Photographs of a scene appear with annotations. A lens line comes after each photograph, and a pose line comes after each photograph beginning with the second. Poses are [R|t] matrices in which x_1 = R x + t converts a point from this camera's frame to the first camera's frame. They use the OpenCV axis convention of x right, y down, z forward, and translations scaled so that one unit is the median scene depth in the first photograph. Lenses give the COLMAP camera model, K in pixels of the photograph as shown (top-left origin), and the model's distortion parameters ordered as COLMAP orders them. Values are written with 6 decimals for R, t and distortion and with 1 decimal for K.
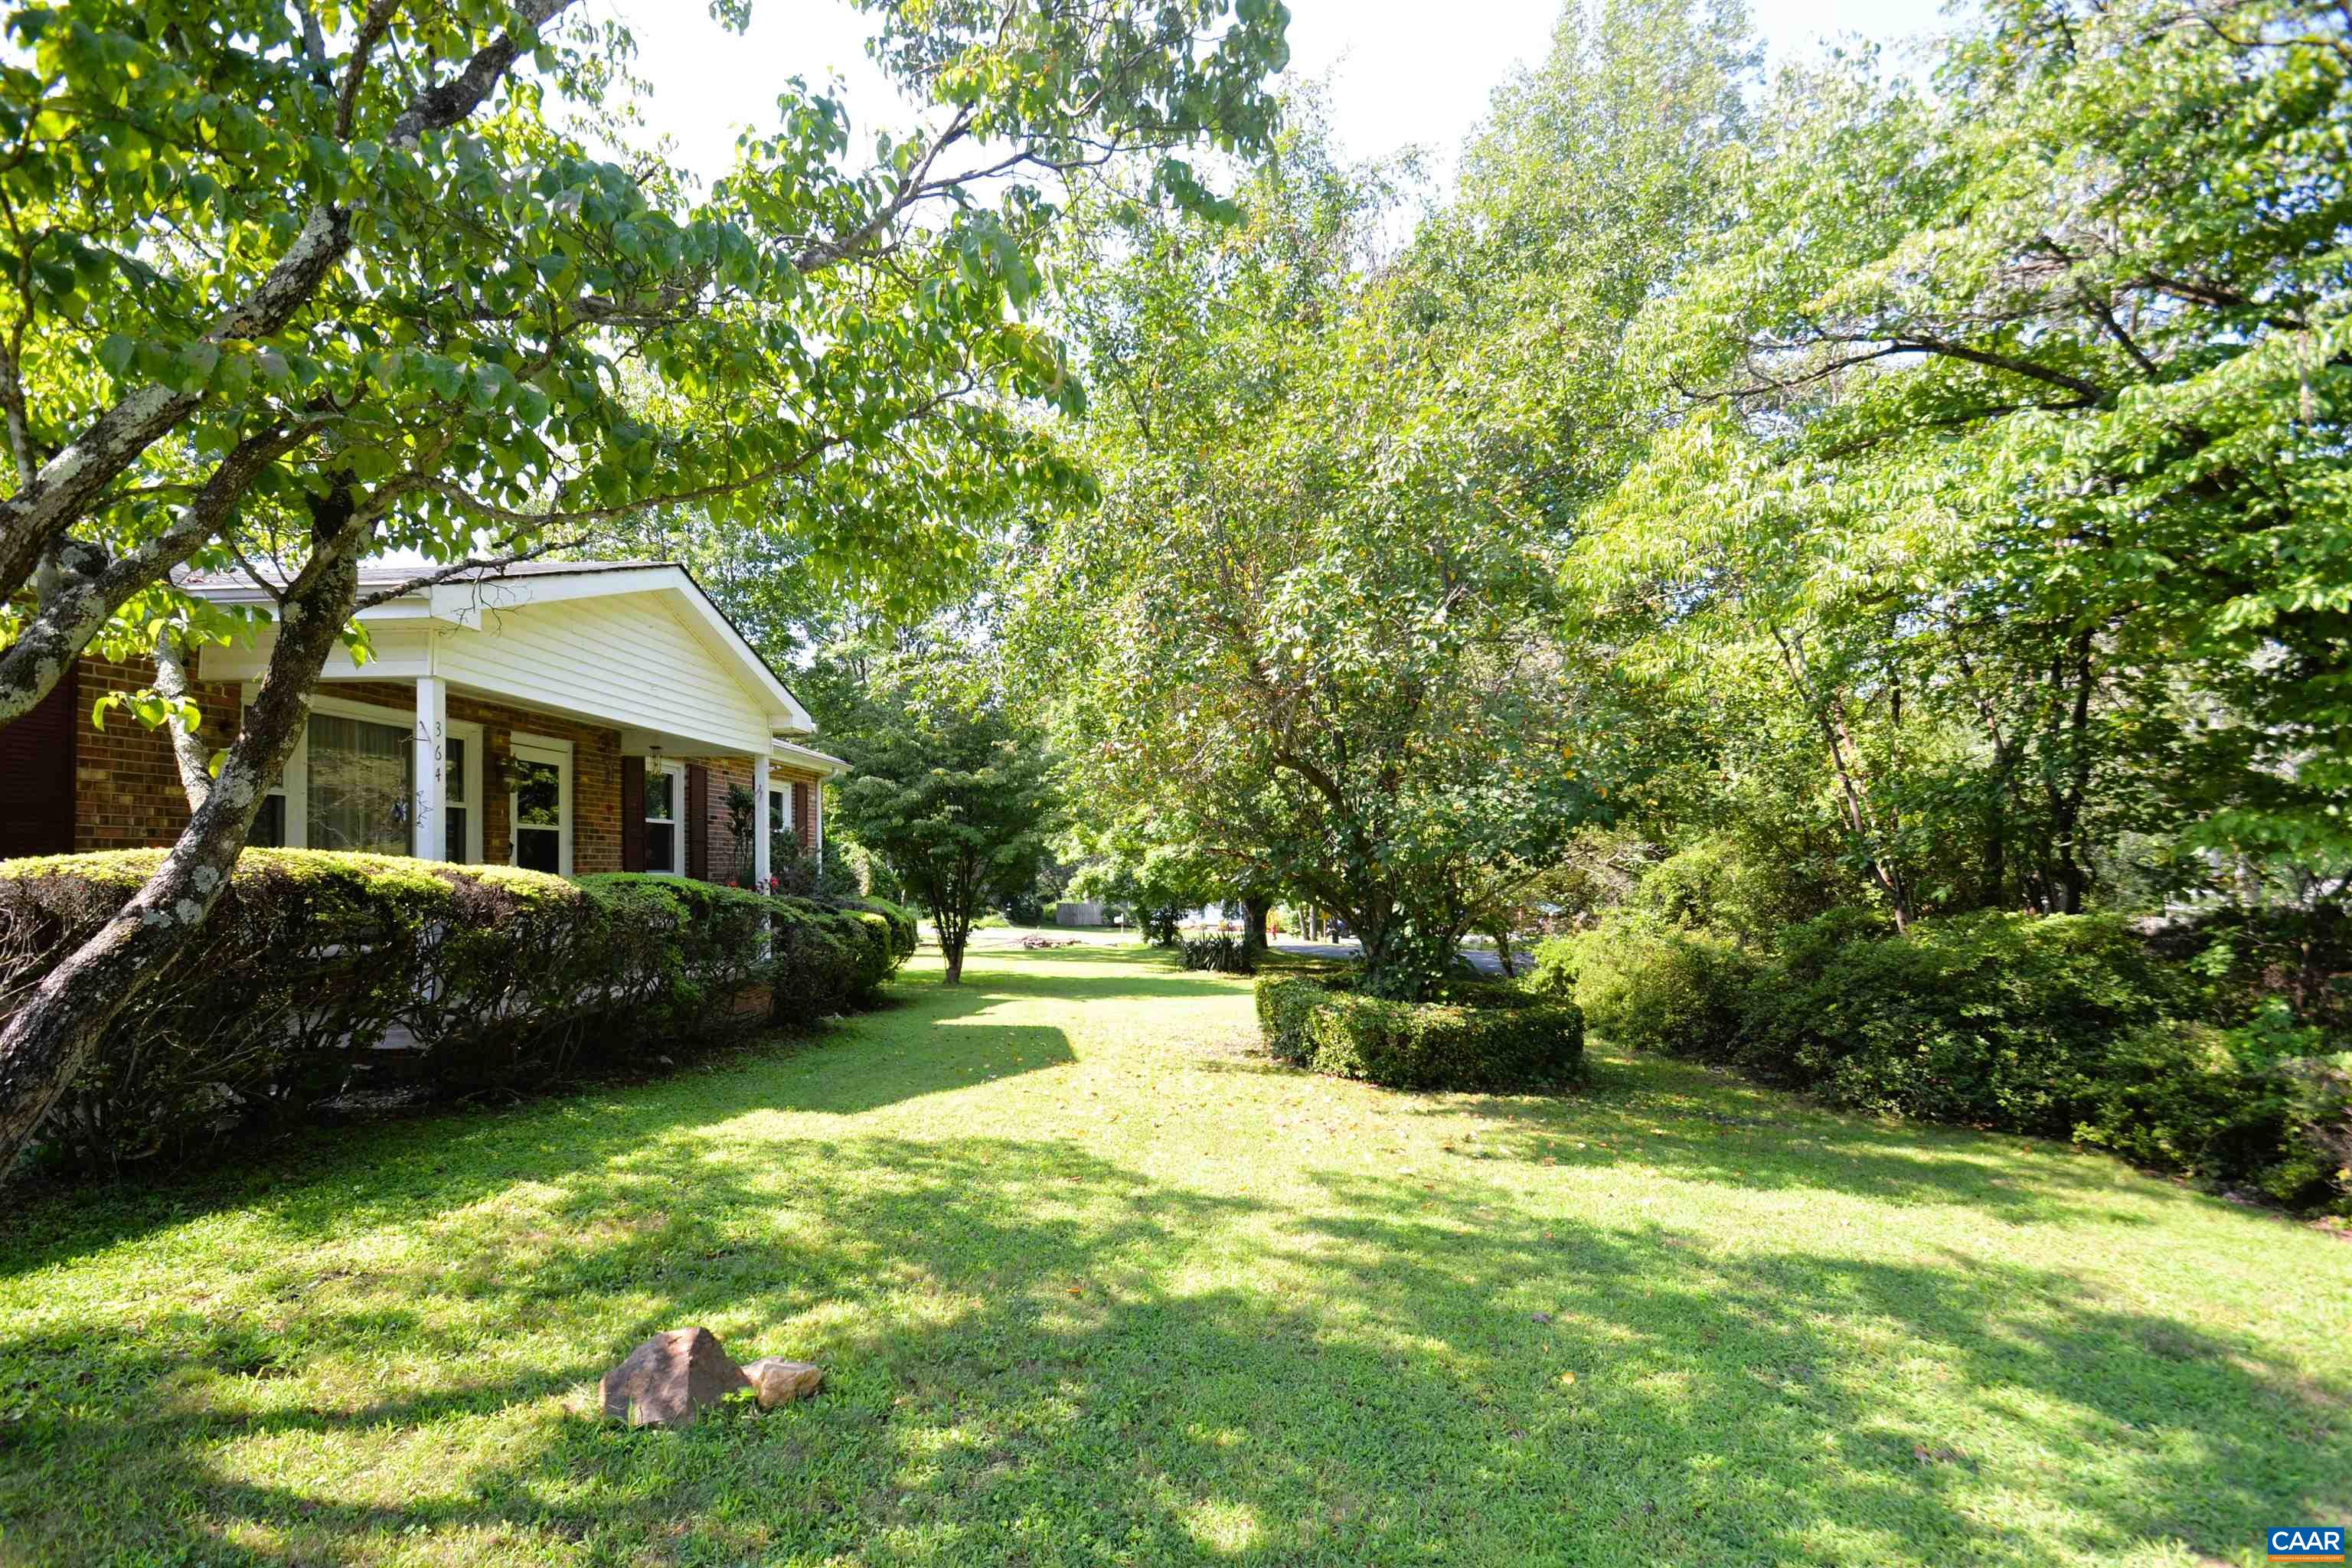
lens RADIAL K [[1070.7, 0, 1172.2], [0, 1070.7, 794.8], [0, 0, 1]] dist [-0.002274, -0.006218]
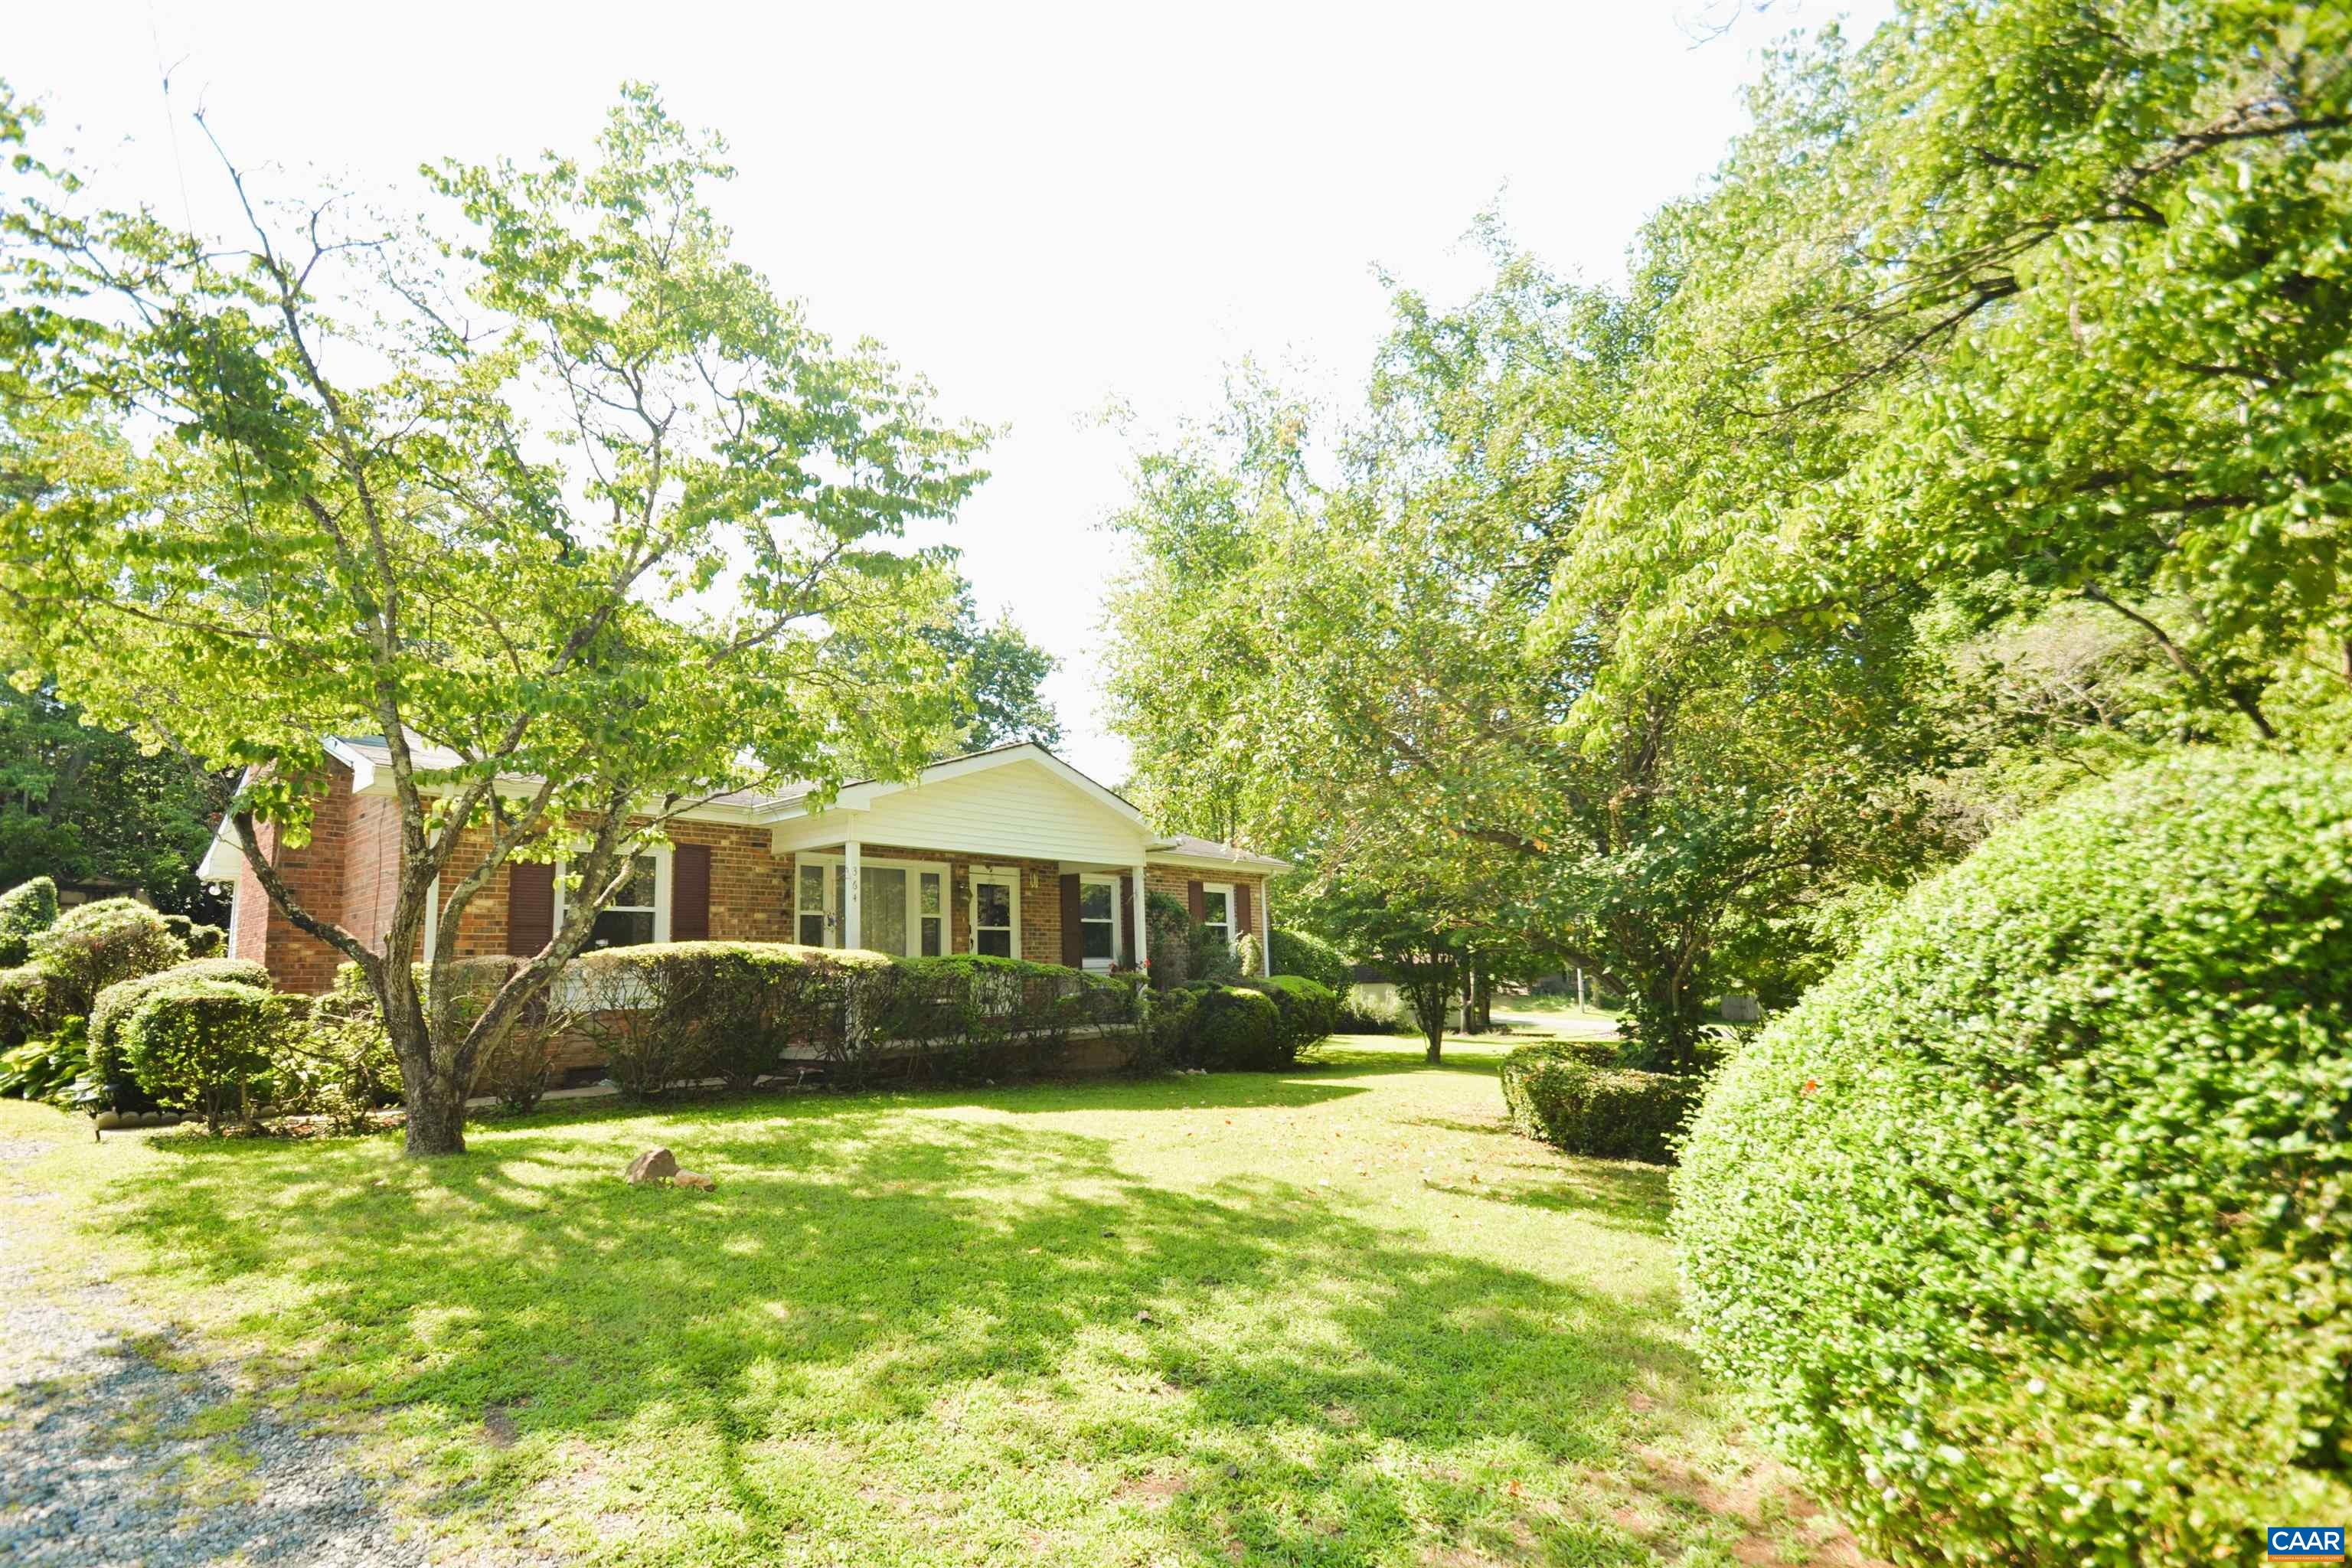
lens RADIAL K [[1070.7, 0, 1172.9], [0, 1070.7, 794.9], [0, 0, 1]] dist [-0.002274, -0.006218]
pose [[0.803652, -0.115154, -0.583851, 1.004314], [0.063196, 0.992066, -0.108680, 0.048688], [0.591734, 0.050444, 0.804554, -0.103179]]
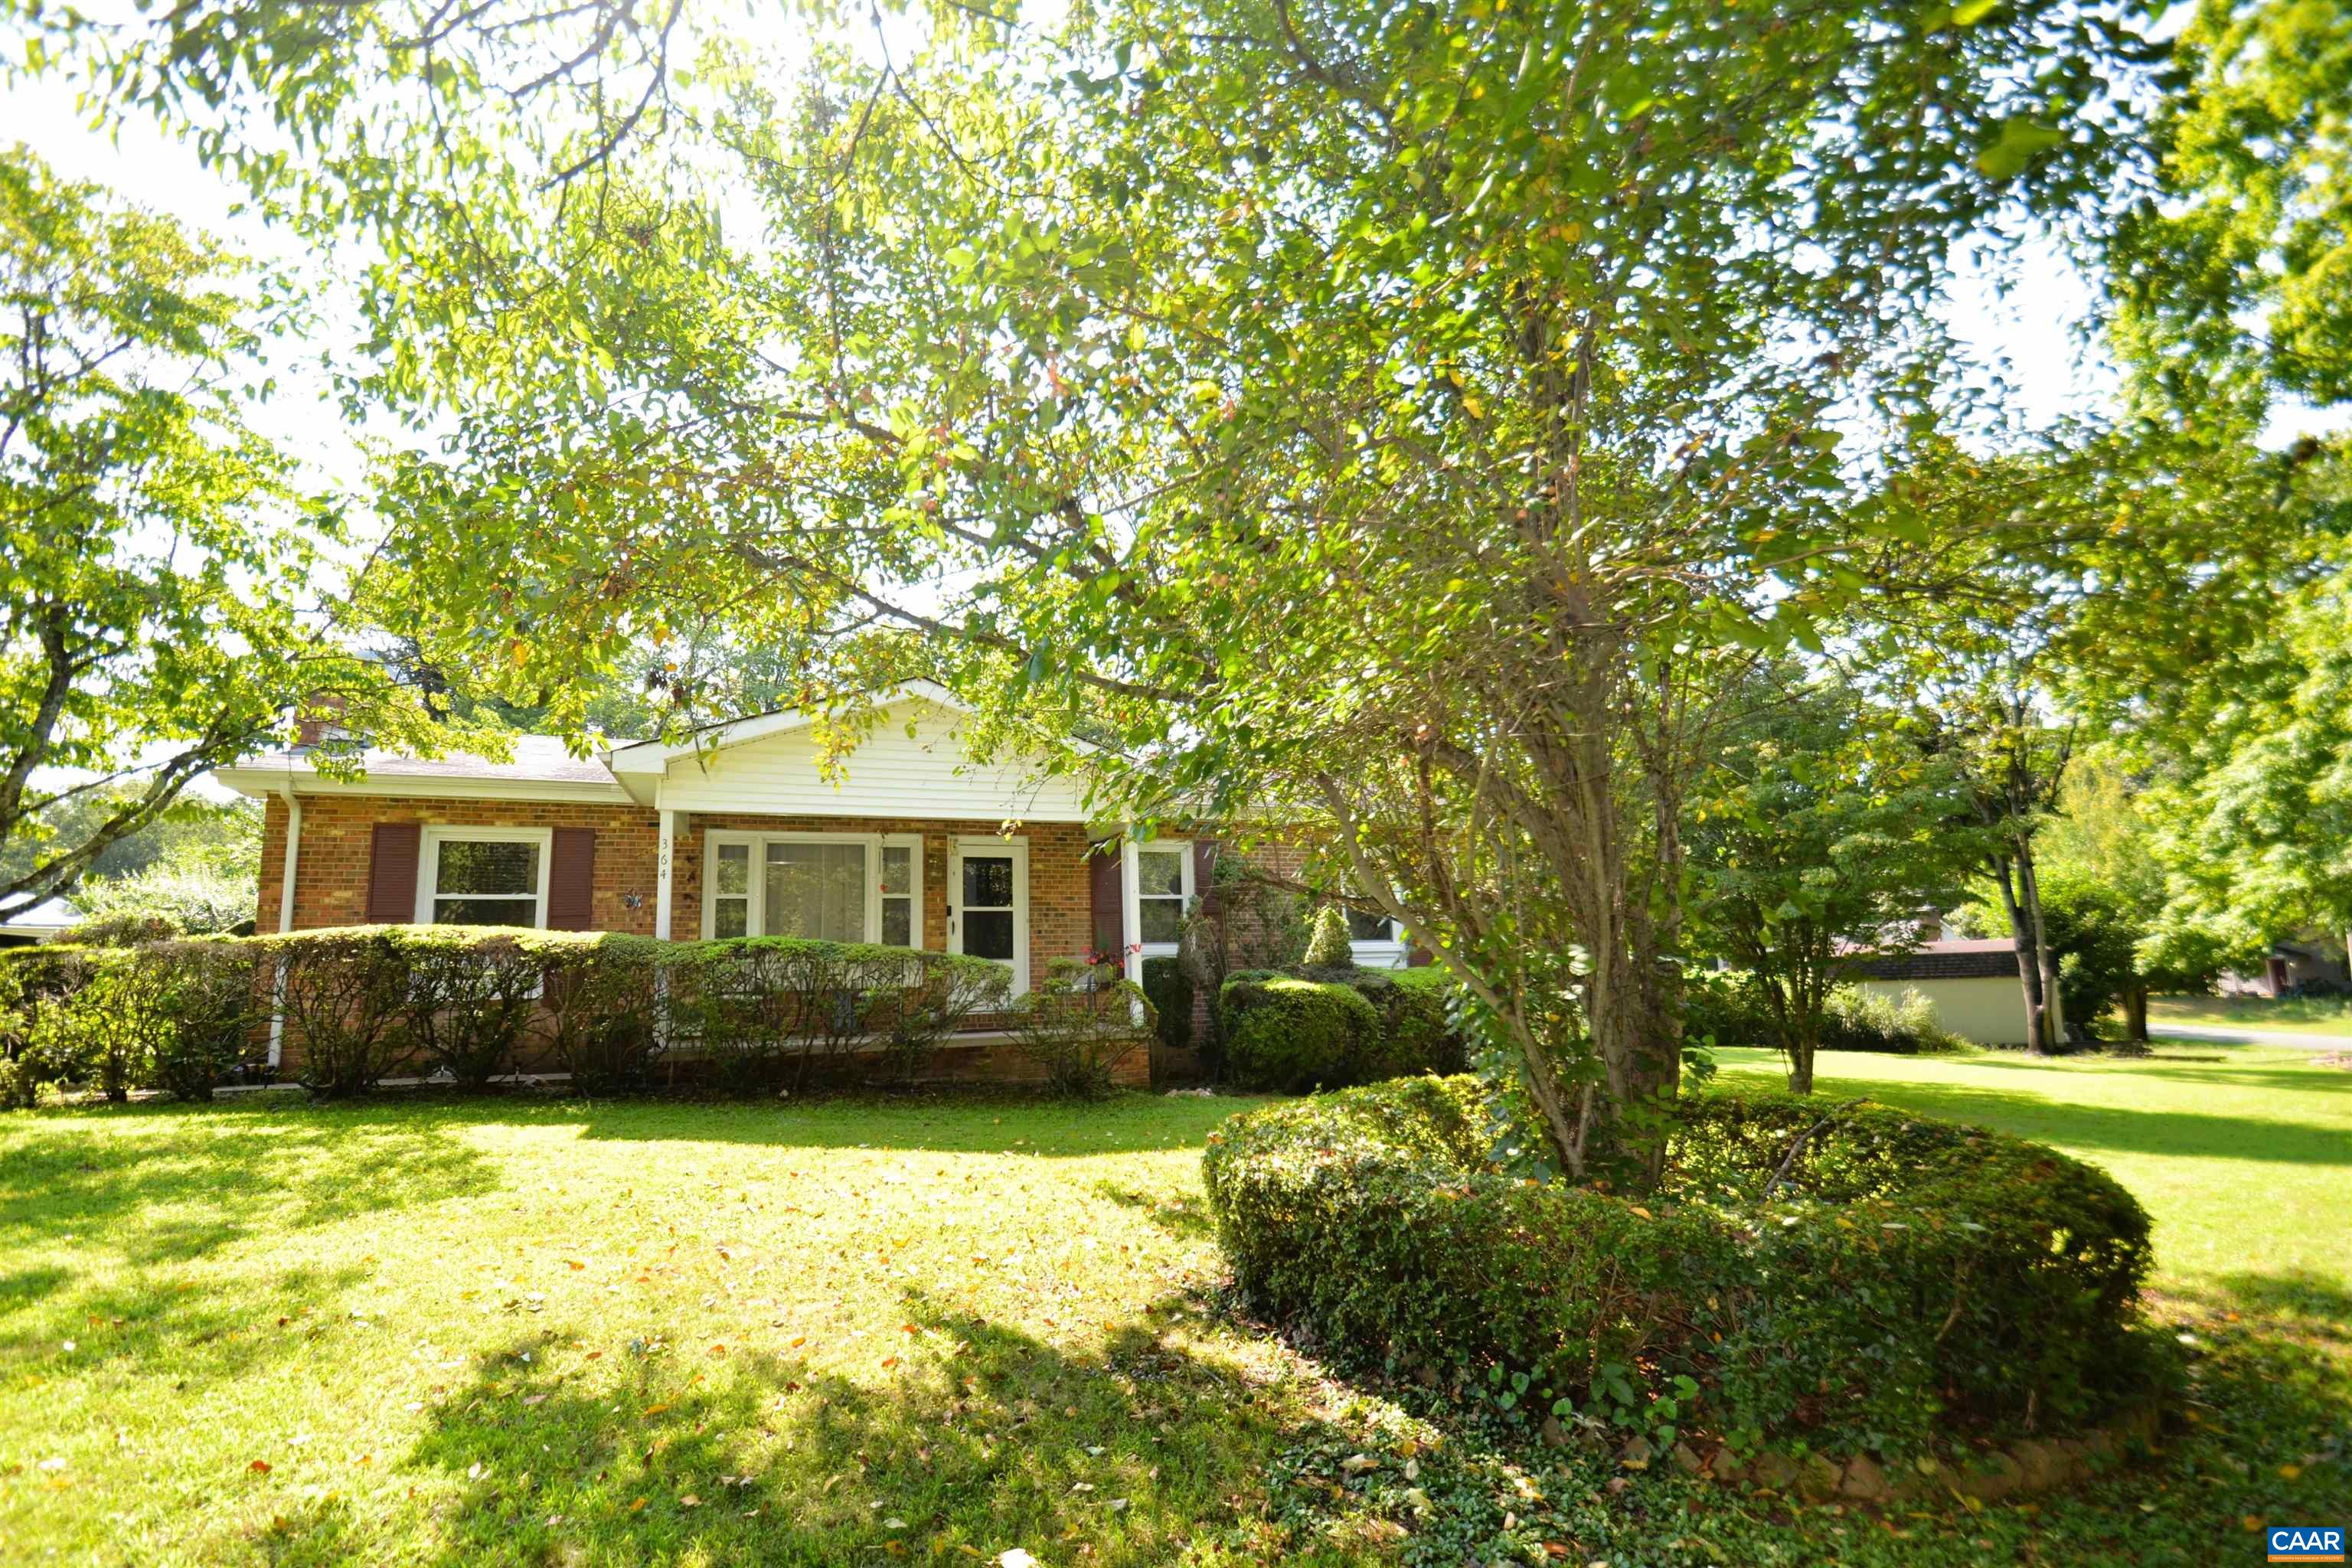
lens RADIAL K [[1070.7, 0, 1175.8], [0, 1070.7, 785.2], [0, 0, 1]] dist [-0.002274, -0.006218]
pose [[0.380963, -0.185602, -0.905770, 1.293270], [0.090392, 0.982428, -0.163291, 0.227019], [0.920161, -0.019667, 0.391046, 1.484139]]
